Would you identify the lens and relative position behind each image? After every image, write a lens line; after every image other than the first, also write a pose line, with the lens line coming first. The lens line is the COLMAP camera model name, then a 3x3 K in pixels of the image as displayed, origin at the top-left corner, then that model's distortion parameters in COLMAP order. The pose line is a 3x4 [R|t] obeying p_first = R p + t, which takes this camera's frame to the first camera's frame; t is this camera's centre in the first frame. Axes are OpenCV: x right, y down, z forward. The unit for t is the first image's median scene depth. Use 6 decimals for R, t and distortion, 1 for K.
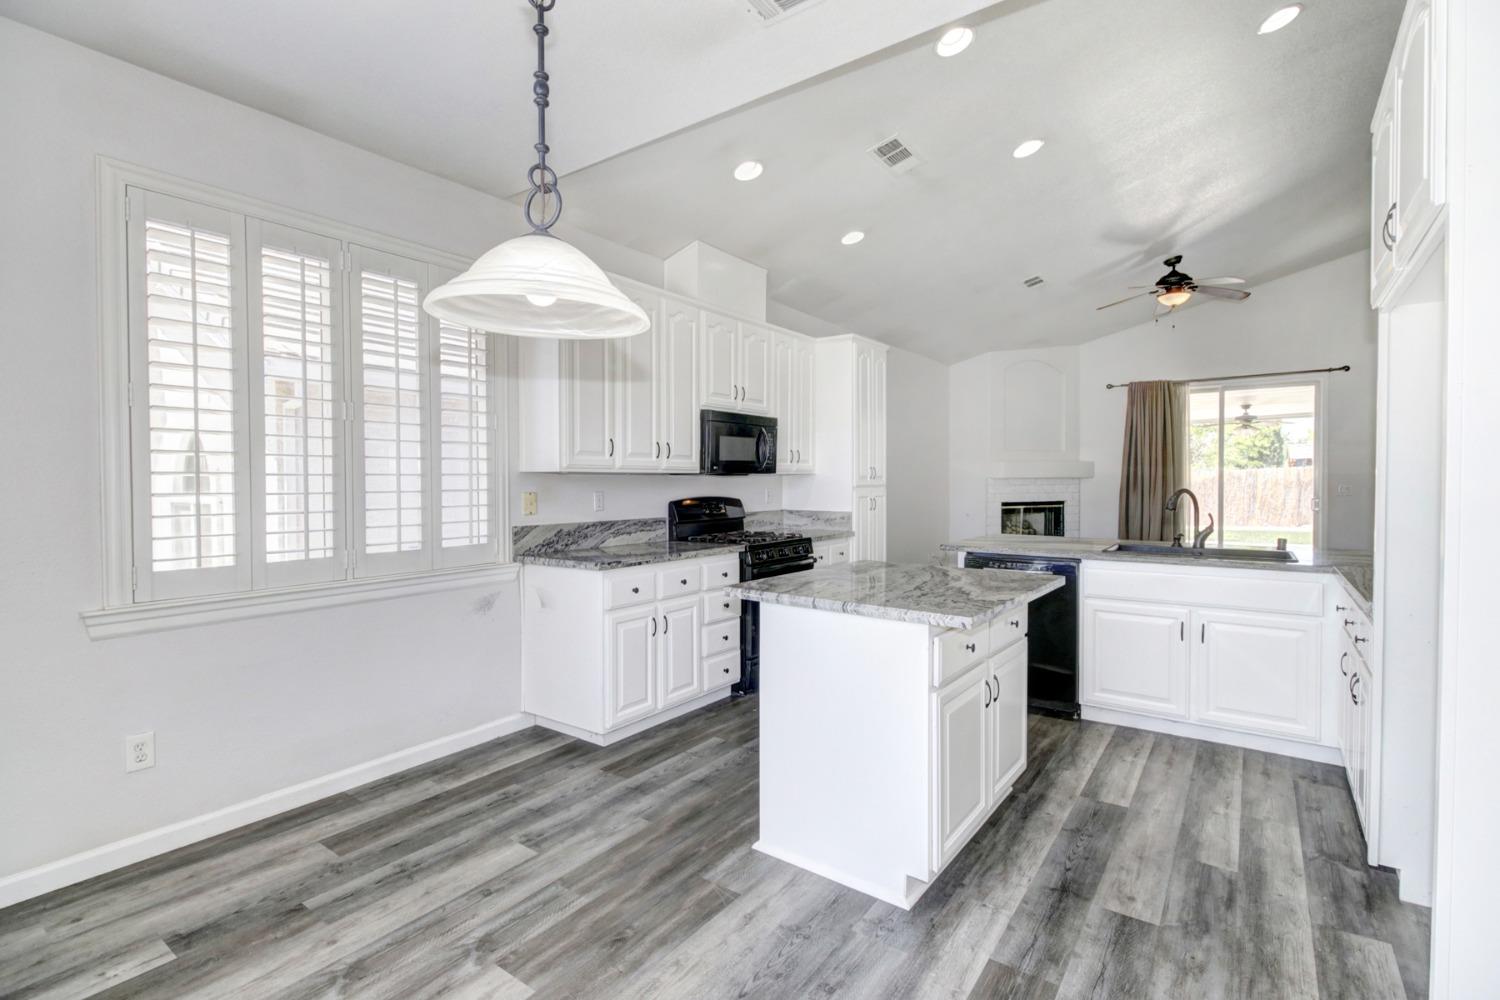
lens RADIAL K [[693.5, 0, 750.7], [0, 693.5, 488.0], [0, 0, 1]] dist [-0.000226, -0.001009]
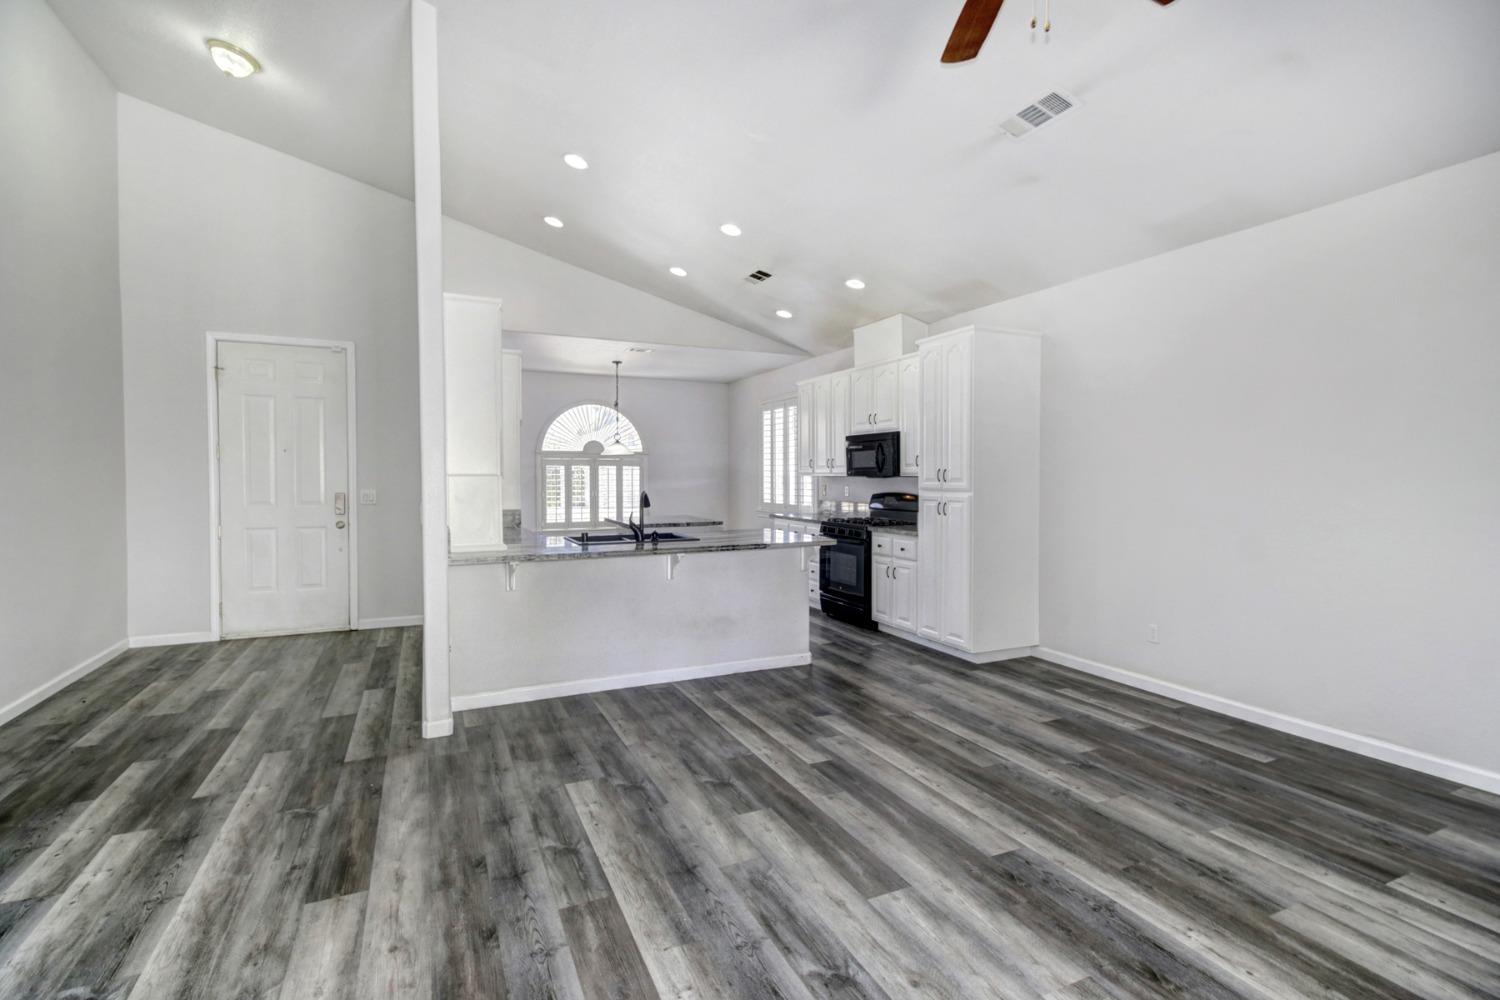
lens RADIAL K [[693.5, 0, 750.7], [0, 693.5, 488.0], [0, 0, 1]] dist [-0.000226, -0.001009]
pose [[-0.482255, 0.020911, -0.875781, 1.479942], [-0.012822, 0.999439, 0.030924, -0.042398], [0.875937, 0.026143, -0.481717, 1.637509]]
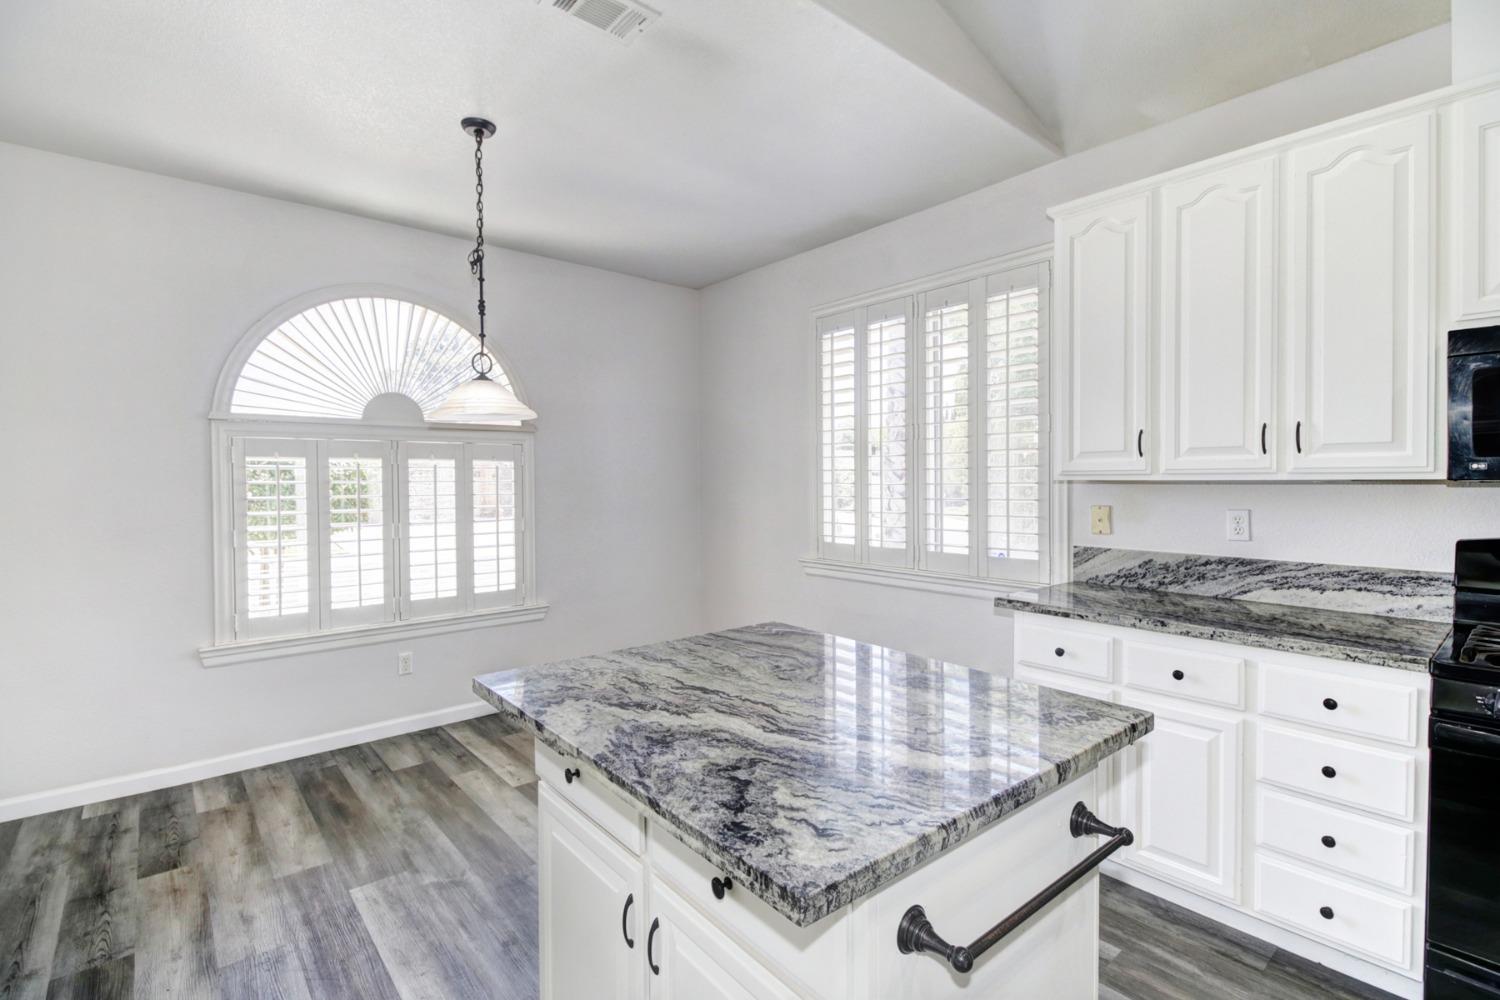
lens RADIAL K [[704.0, 0, 789.1], [0, 704.0, 495.8], [0, 0, 1]] dist [-0.002714, -0.000445]
pose [[-0.208332, 0.023453, -0.977777, 0.495724], [-0.011559, 0.999584, 0.026439, -0.020400], [0.977990, 0.016810, -0.207974, 0.758145]]
